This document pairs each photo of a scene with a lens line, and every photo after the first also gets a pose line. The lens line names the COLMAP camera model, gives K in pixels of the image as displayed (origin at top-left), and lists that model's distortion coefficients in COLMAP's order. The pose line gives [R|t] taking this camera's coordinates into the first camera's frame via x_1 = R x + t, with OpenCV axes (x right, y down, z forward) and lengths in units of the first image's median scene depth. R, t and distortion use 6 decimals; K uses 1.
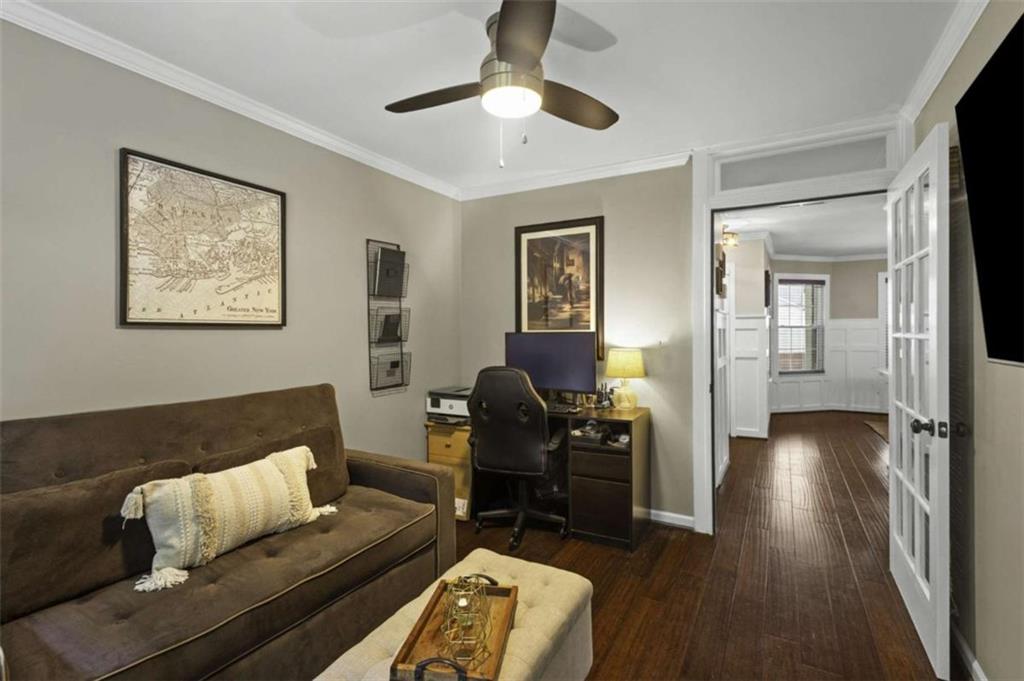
lens RADIAL K [[477.7, 0, 510.3], [0, 477.7, 335.3], [0, 0, 1]] dist [0.000886, 0.000444]
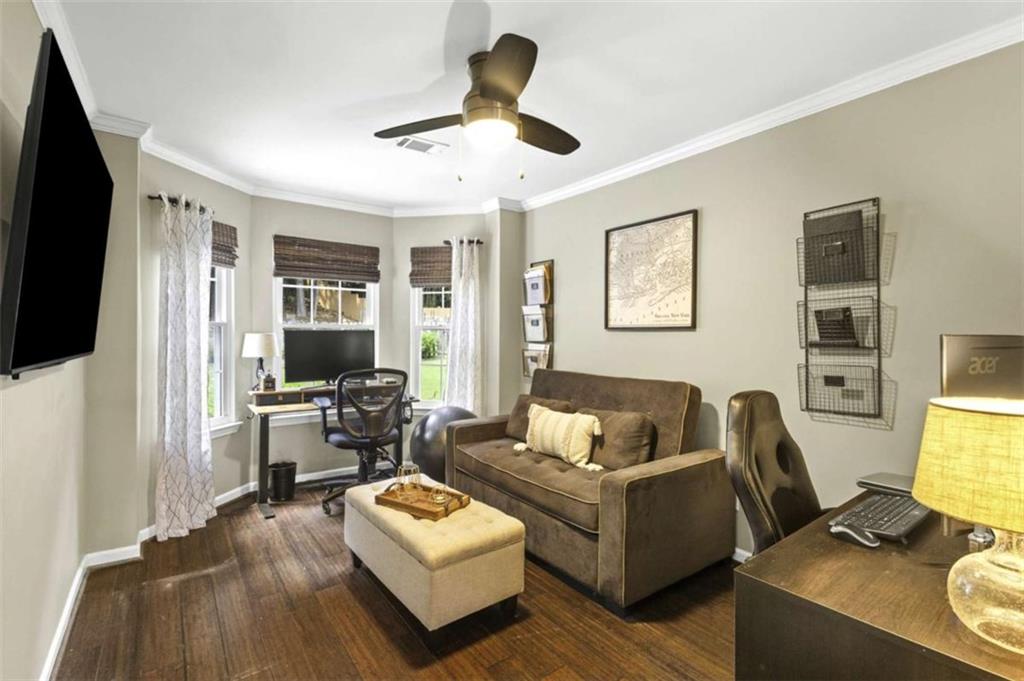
lens RADIAL K [[477.7, 0, 510.8], [0, 477.7, 336.7], [0, 0, 1]] dist [0.000886, 0.000444]
pose [[-0.403421, 0.011544, -0.914942, 0.818752], [-0.001105, 0.999914, 0.013104, -0.014629], [0.915014, 0.006297, -0.403373, 1.180160]]
